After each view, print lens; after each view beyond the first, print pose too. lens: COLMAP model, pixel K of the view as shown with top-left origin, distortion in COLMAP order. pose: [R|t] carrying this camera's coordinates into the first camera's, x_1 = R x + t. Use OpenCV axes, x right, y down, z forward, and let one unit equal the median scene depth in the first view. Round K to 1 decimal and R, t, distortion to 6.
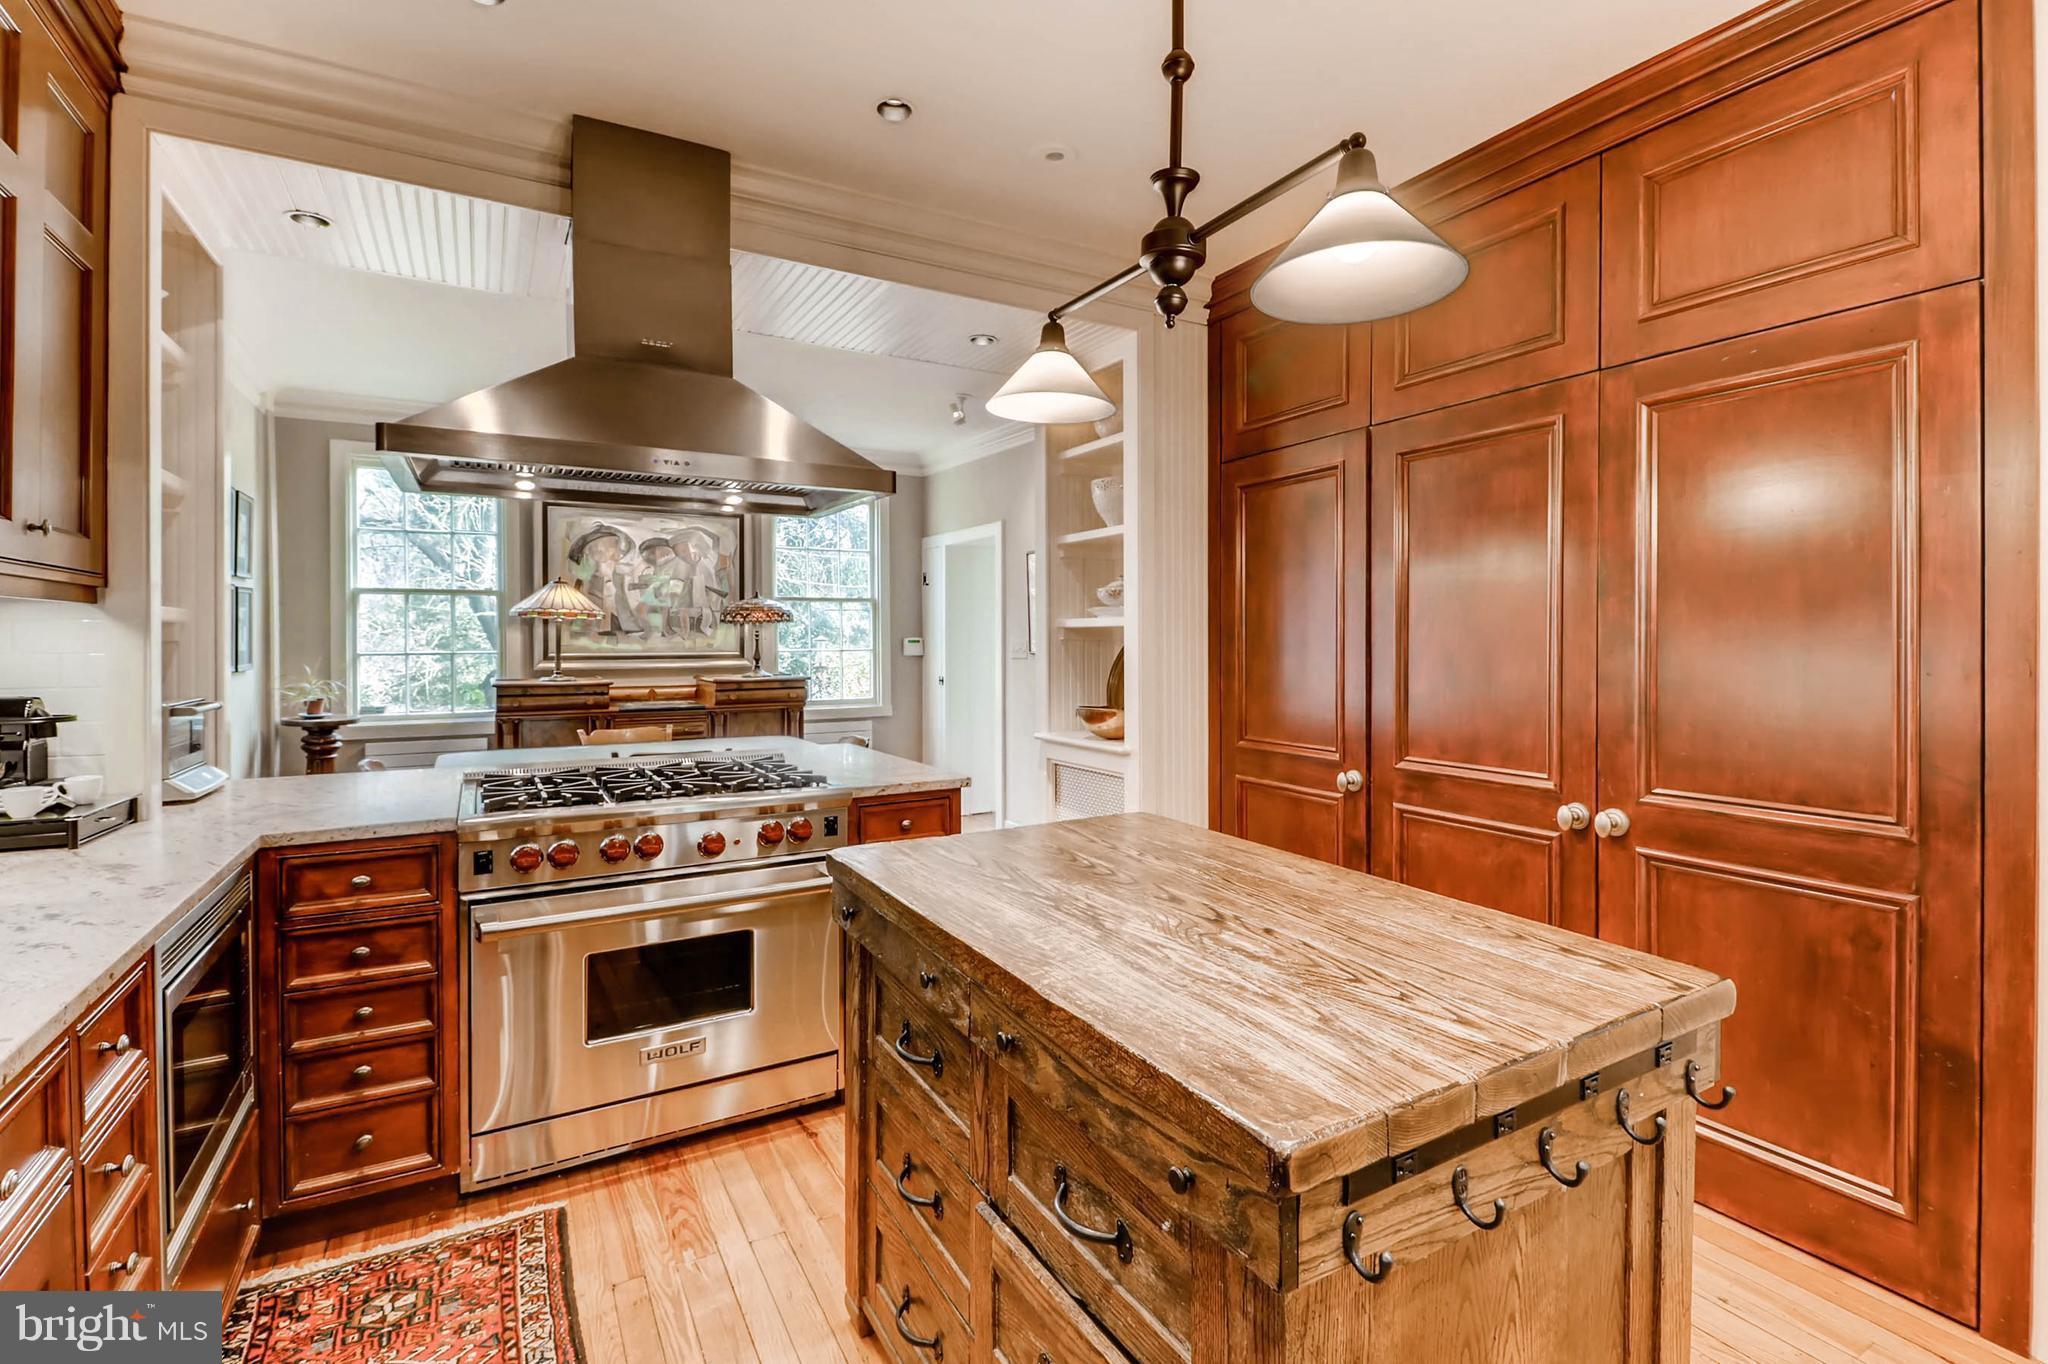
lens RADIAL K [[942.1, 0, 1036.6], [0, 942.1, 646.0], [0, 0, 1]] dist [0.027007, -0.021579]
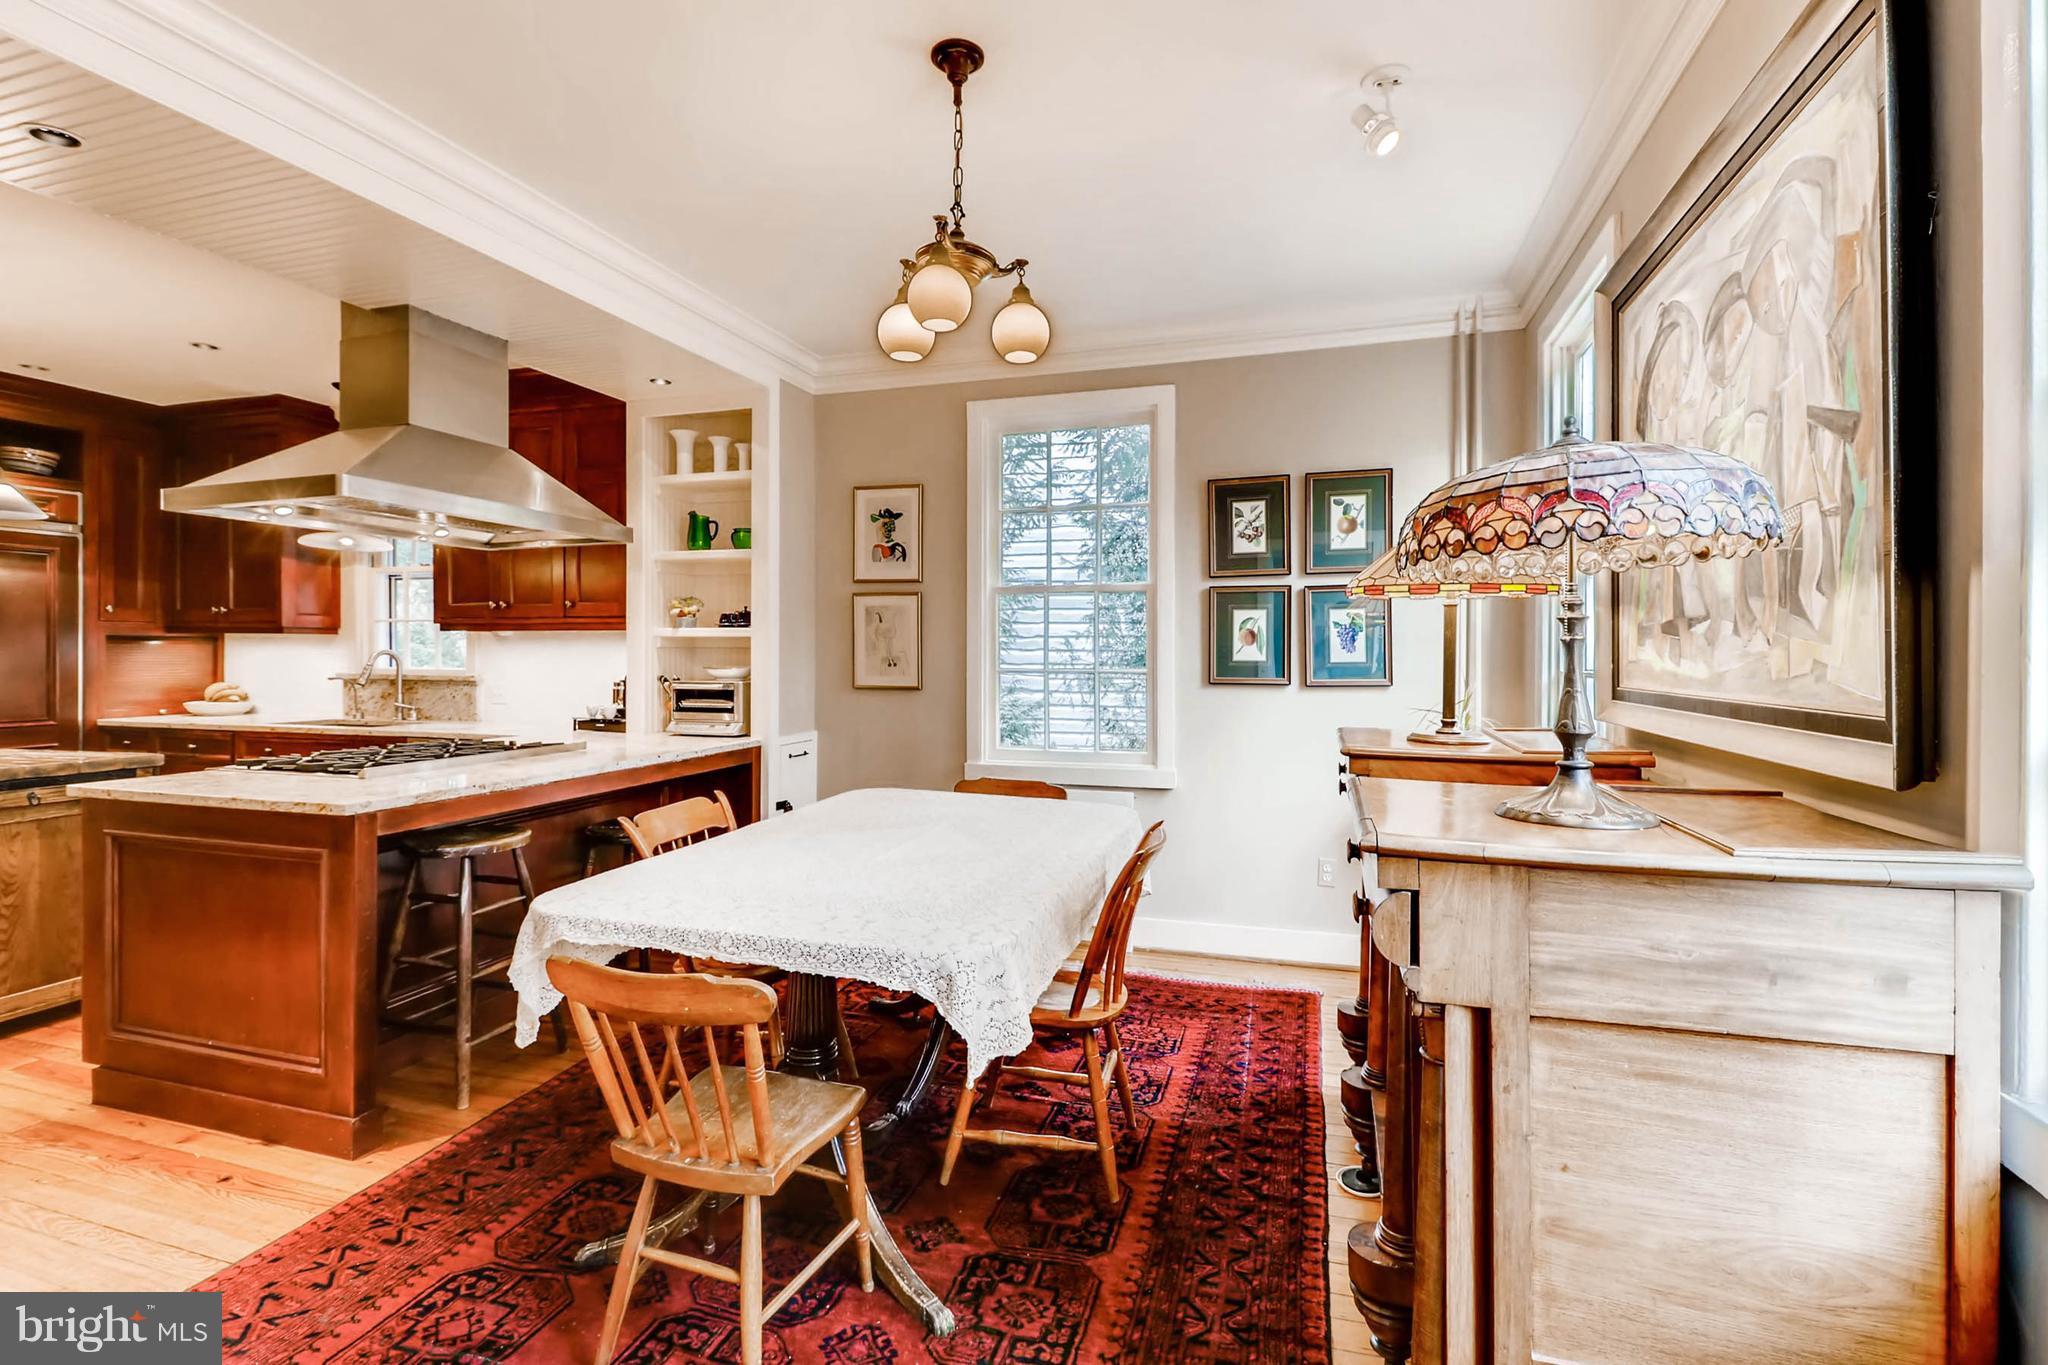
lens RADIAL K [[938.7, 0, 1032.6], [0, 938.7, 653.6], [0, 0, 1]] dist [0.015900, -0.012447]
pose [[-0.731480, 0.000054, -0.681863, -0.076470], [-0.007426, 0.999940, 0.008046, -0.006271], [0.681823, 0.010949, -0.731435, 1.336234]]
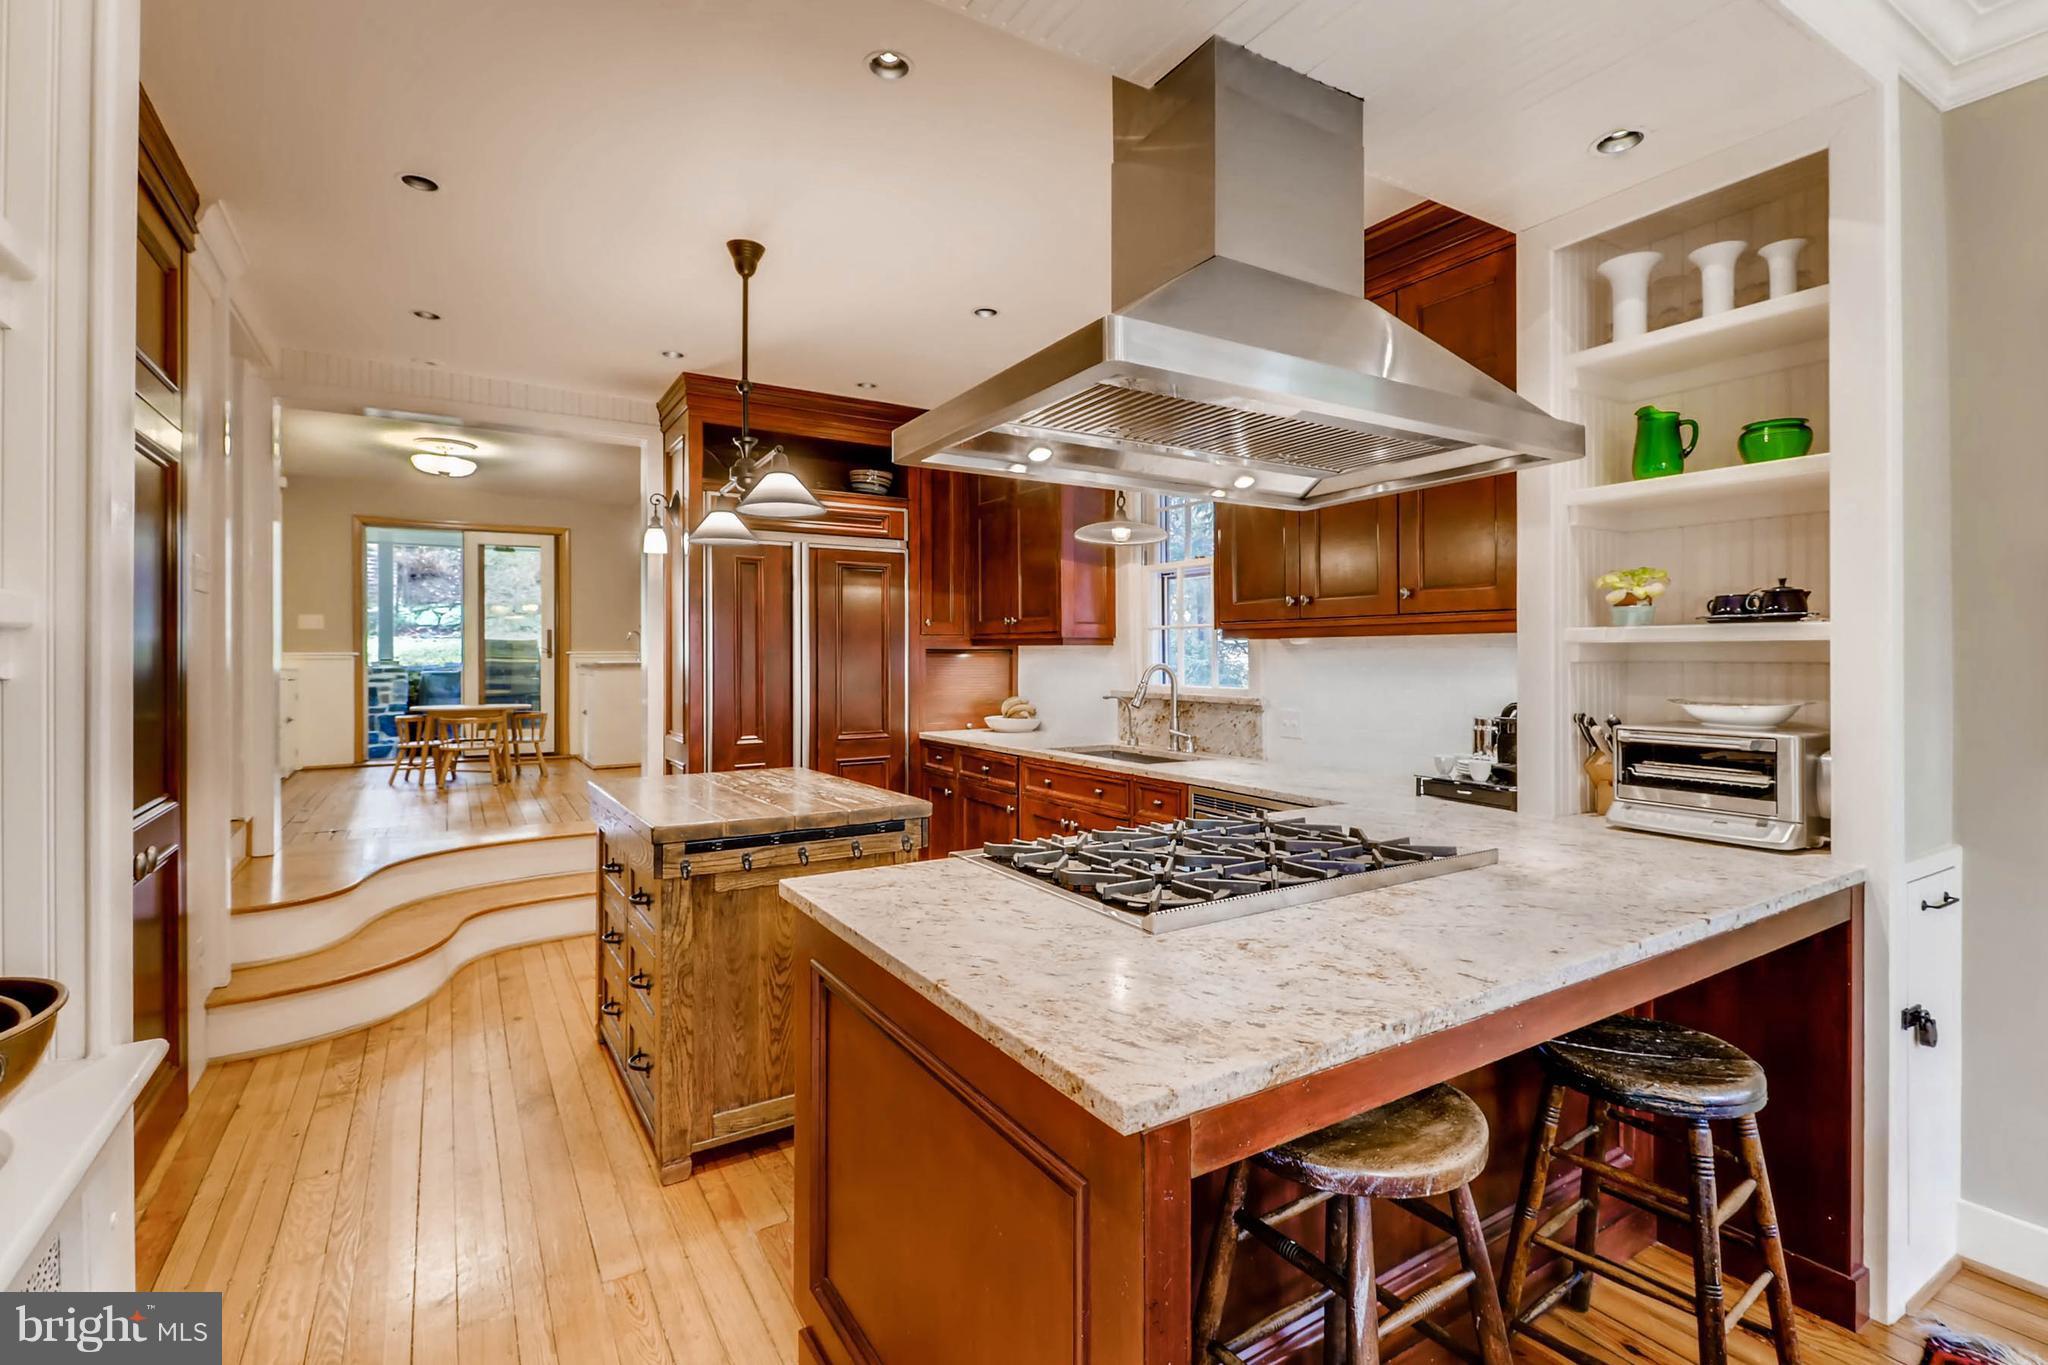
lens RADIAL K [[938.7, 0, 1032.6], [0, 938.7, 653.6], [0, 0, 1]] dist [0.015900, -0.012447]
pose [[-0.999615, 0.002709, -0.027623, -0.126341], [0.002582, 0.999986, 0.004634, -0.009983], [0.027635, 0.004561, -0.999608, 0.927594]]
